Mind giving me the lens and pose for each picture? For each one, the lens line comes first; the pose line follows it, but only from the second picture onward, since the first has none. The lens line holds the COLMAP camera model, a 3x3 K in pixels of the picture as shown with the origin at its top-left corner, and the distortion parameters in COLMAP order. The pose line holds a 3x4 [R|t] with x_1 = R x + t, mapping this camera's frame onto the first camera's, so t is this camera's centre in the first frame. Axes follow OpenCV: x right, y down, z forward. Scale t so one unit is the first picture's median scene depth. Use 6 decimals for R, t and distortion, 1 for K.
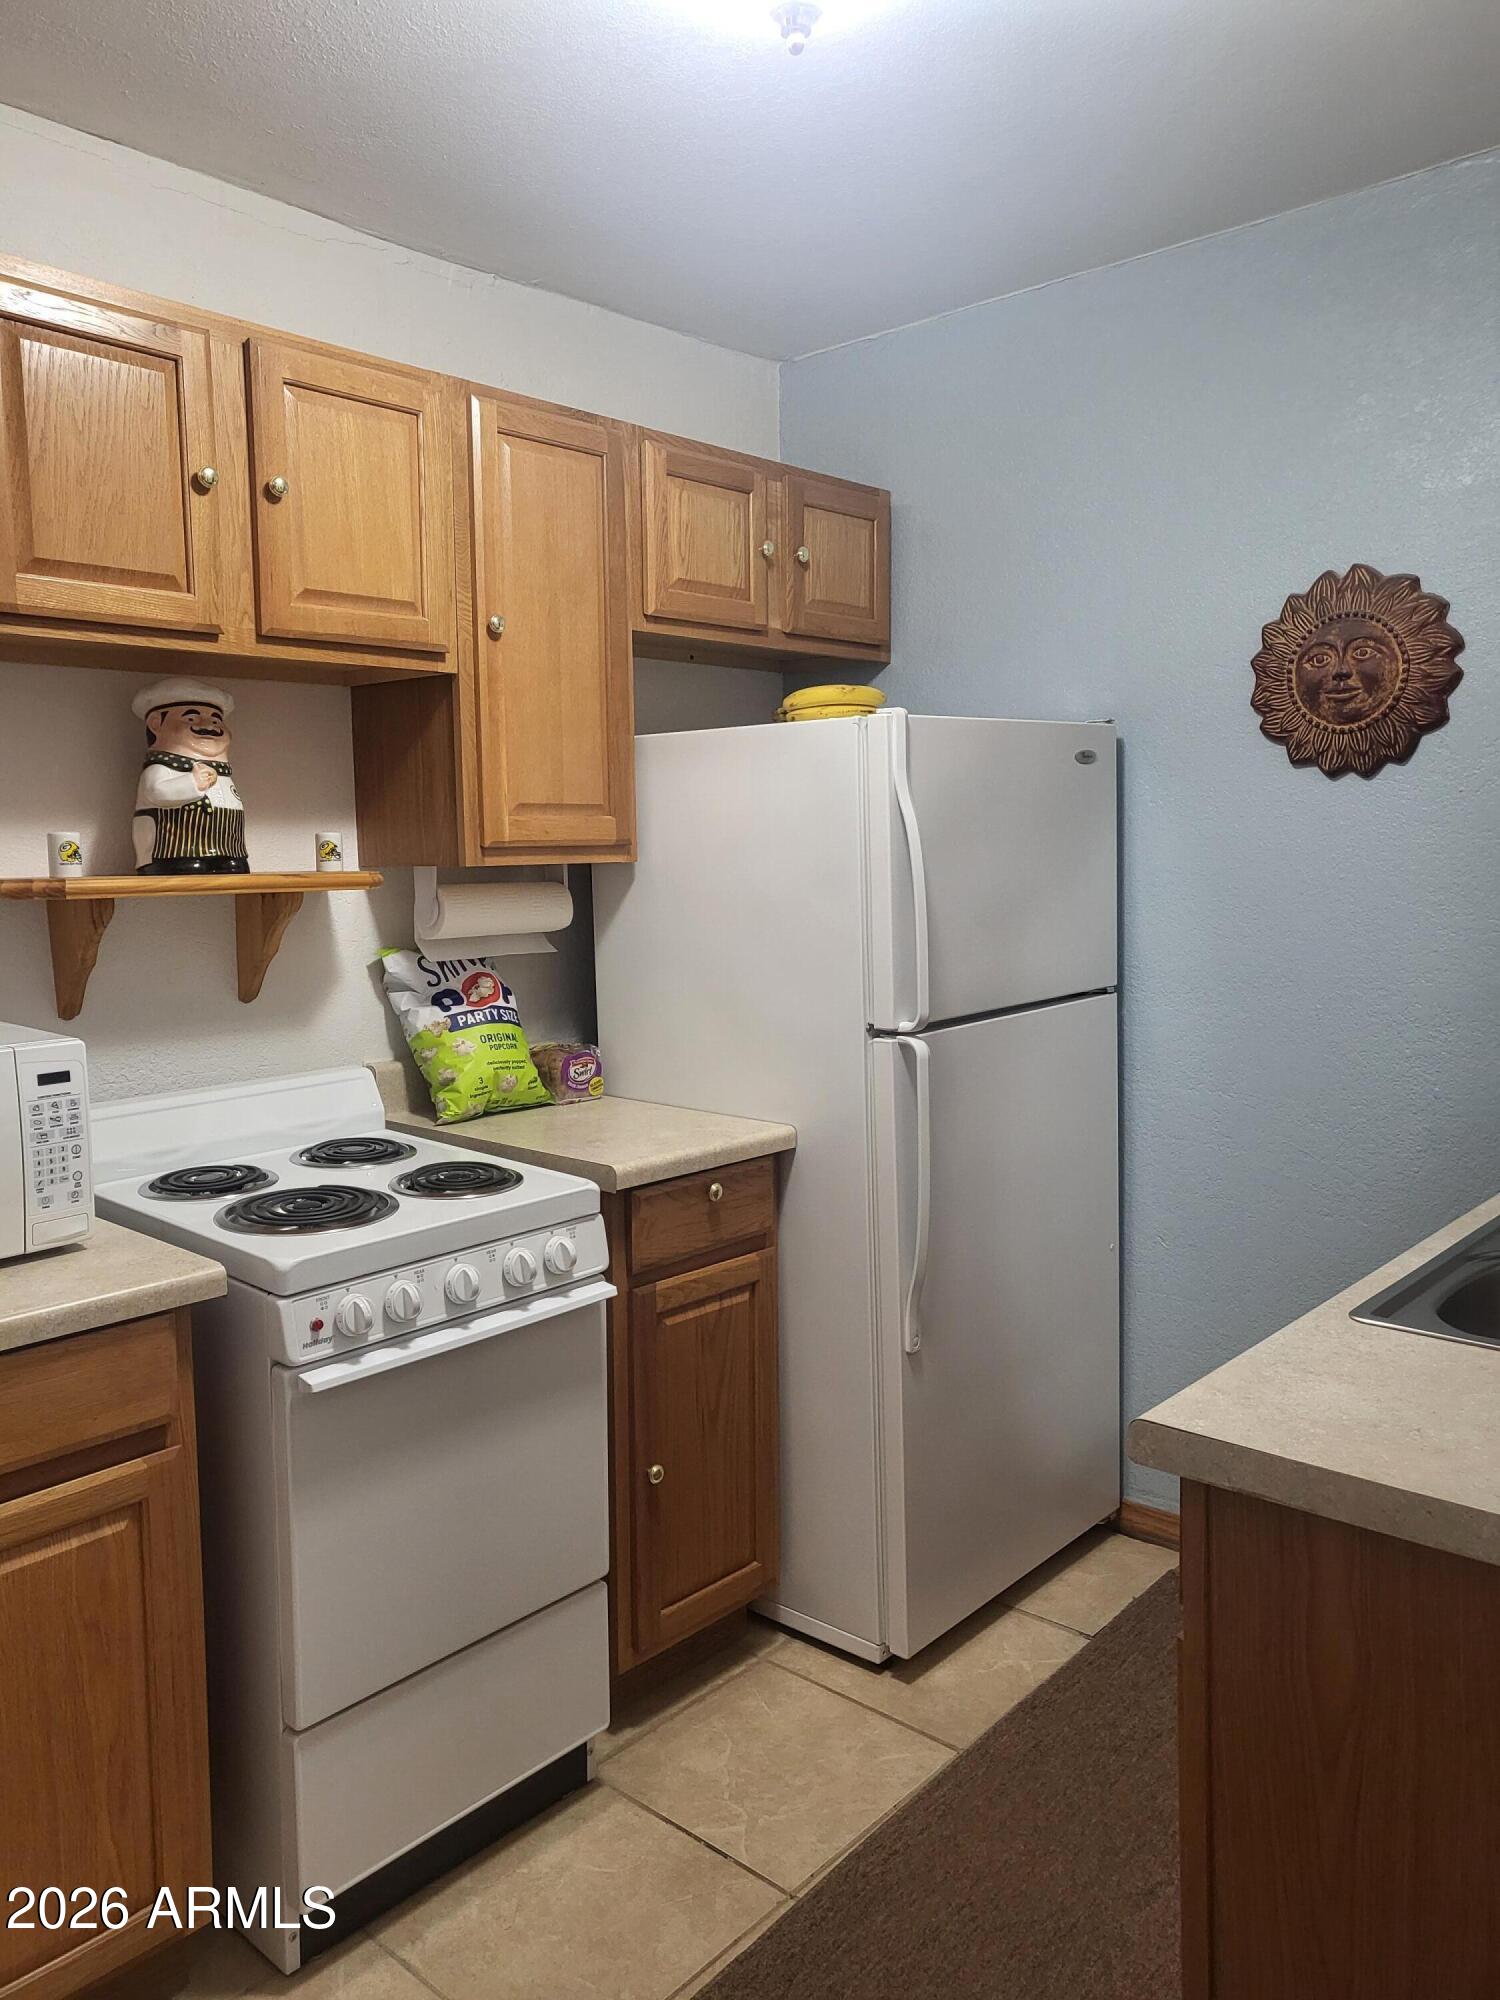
lens RADIAL K [[1518.9, 0, 750.2], [0, 1518.9, 978.2], [0, 0, 1]] dist [-0.017268, 0.079245]
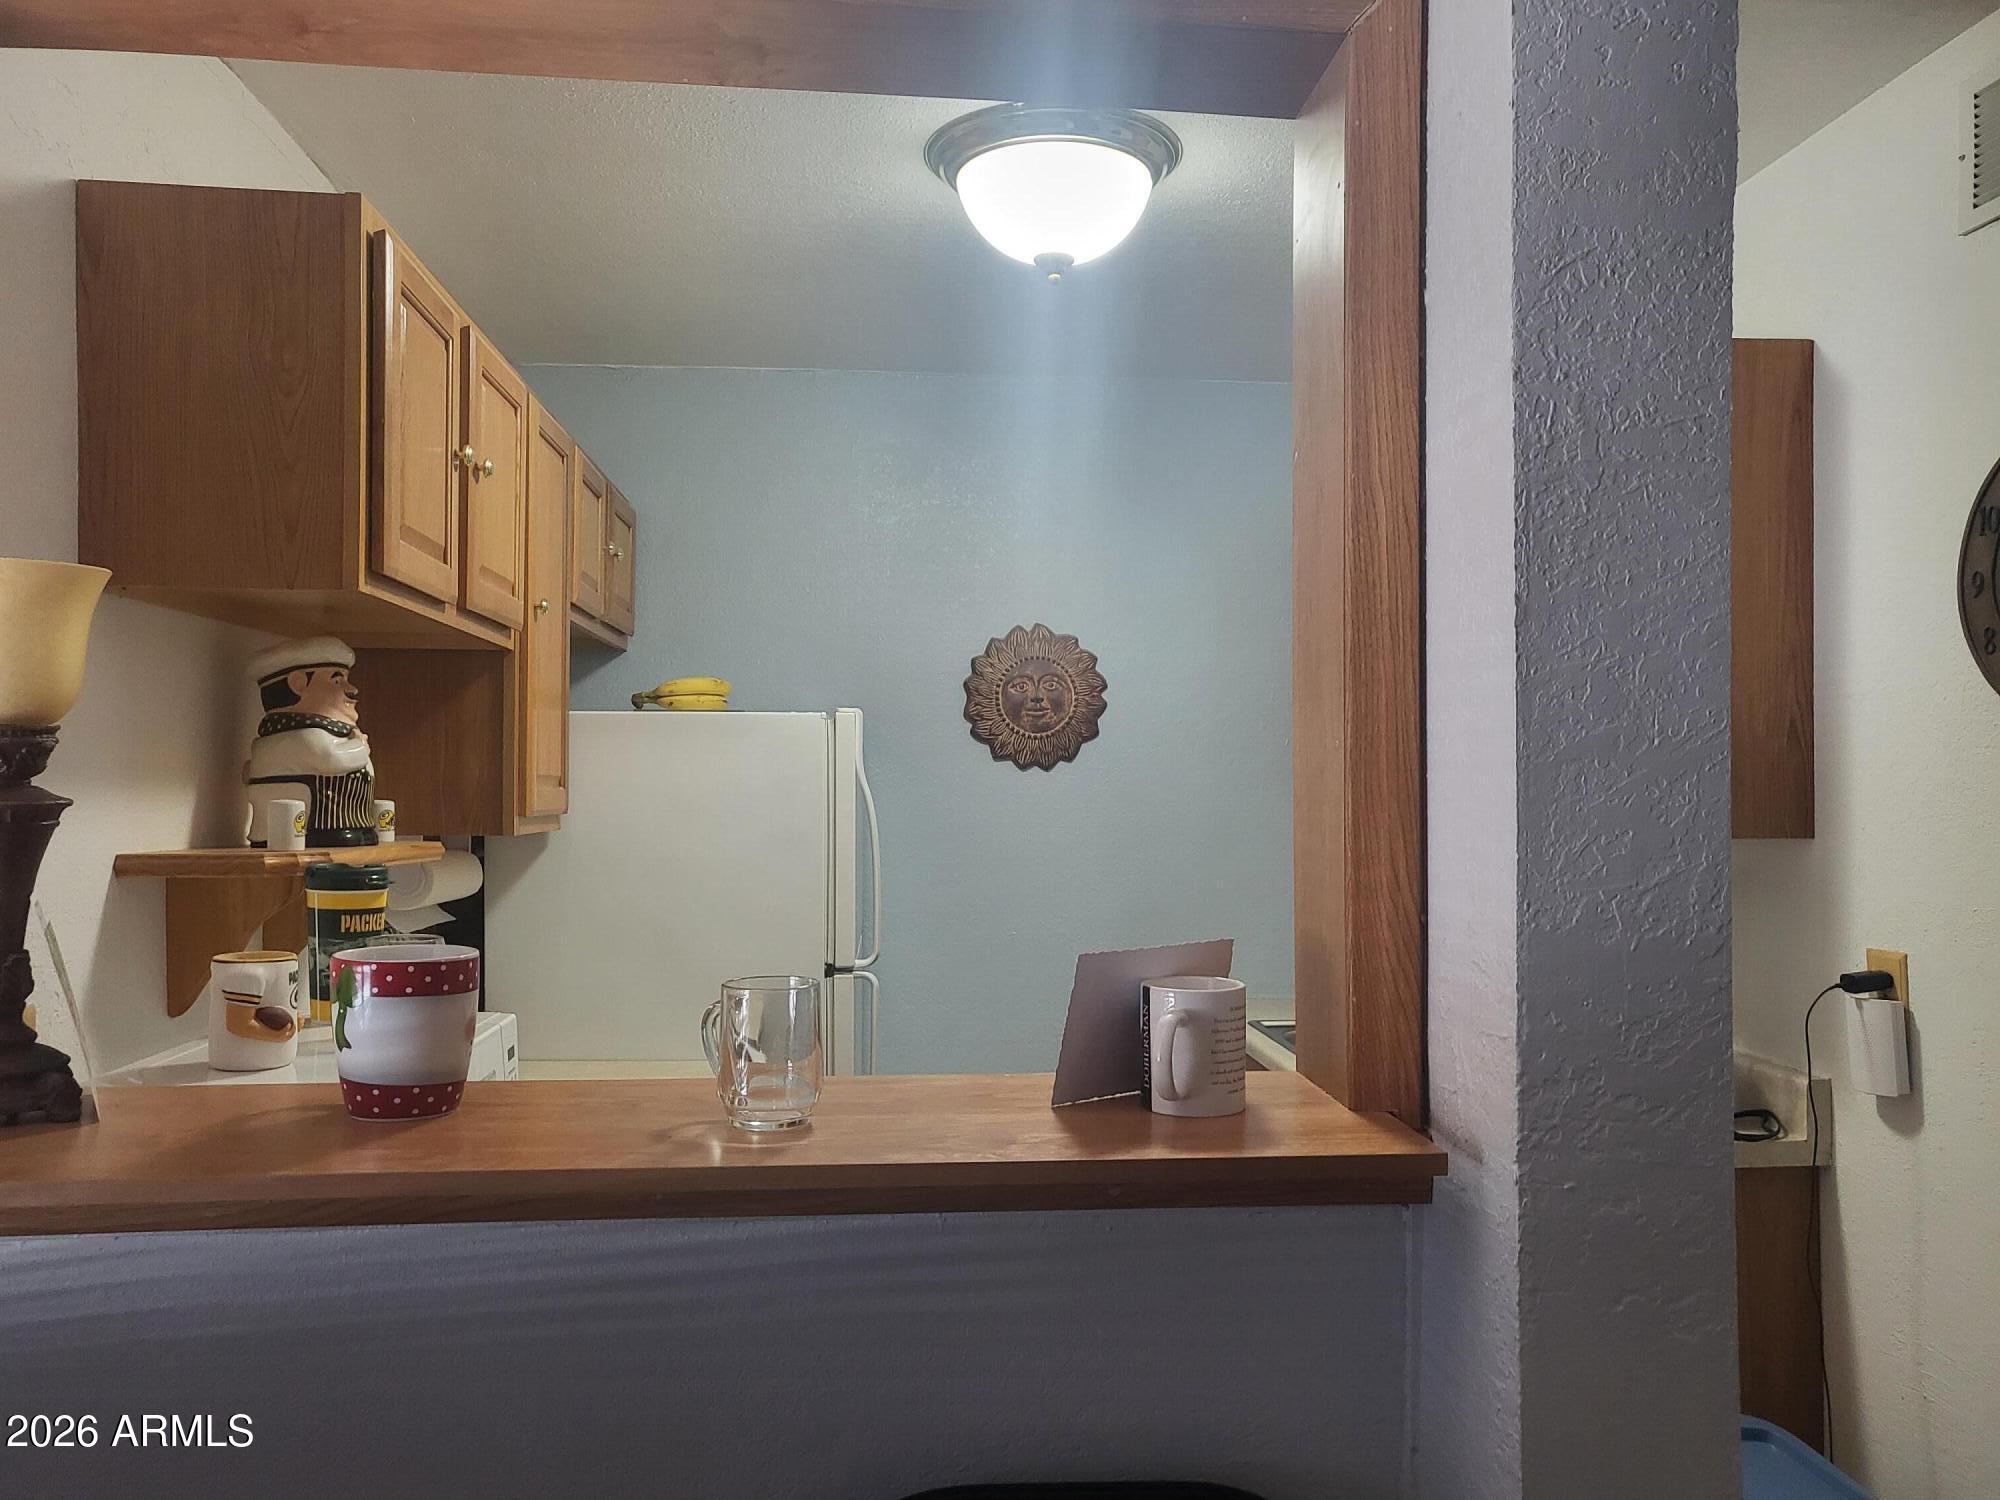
lens RADIAL K [[1518.9, 0, 1003.7], [0, 1518.9, 759.0], [0, 0, 1]] dist [-0.017268, 0.079245]
pose [[0.681892, 0.030567, 0.730814, -0.680329], [0.057156, 0.993845, -0.094898, -0.008815], [-0.729216, 0.106480, 0.675948, 0.059226]]
